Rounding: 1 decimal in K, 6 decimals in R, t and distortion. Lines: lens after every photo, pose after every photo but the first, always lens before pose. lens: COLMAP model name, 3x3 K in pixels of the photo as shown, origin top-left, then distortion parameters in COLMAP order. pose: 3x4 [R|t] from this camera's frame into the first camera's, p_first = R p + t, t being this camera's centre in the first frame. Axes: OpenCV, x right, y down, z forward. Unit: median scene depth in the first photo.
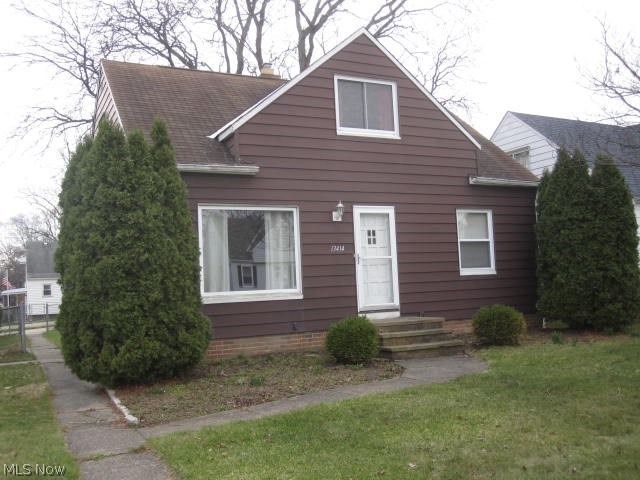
lens RADIAL K [[626.5, 0, 318.8], [0, 626.5, 236.1], [0, 0, 1]] dist [-0.014846, 0.000000]
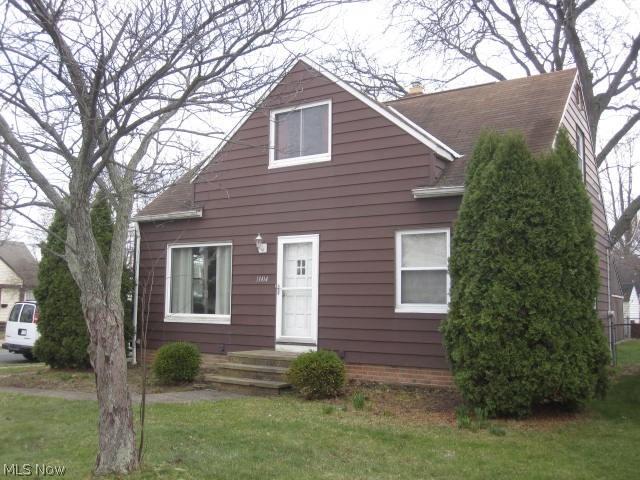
lens RADIAL K [[626.5, 0, 318.5], [0, 626.5, 244.6], [0, 0, 1]] dist [-0.014846, 0.000000]
pose [[0.499117, -0.035750, -0.865797, 0.942106], [0.029608, 0.999269, -0.024193, -0.009267], [0.866028, -0.013560, 0.499811, 0.537116]]
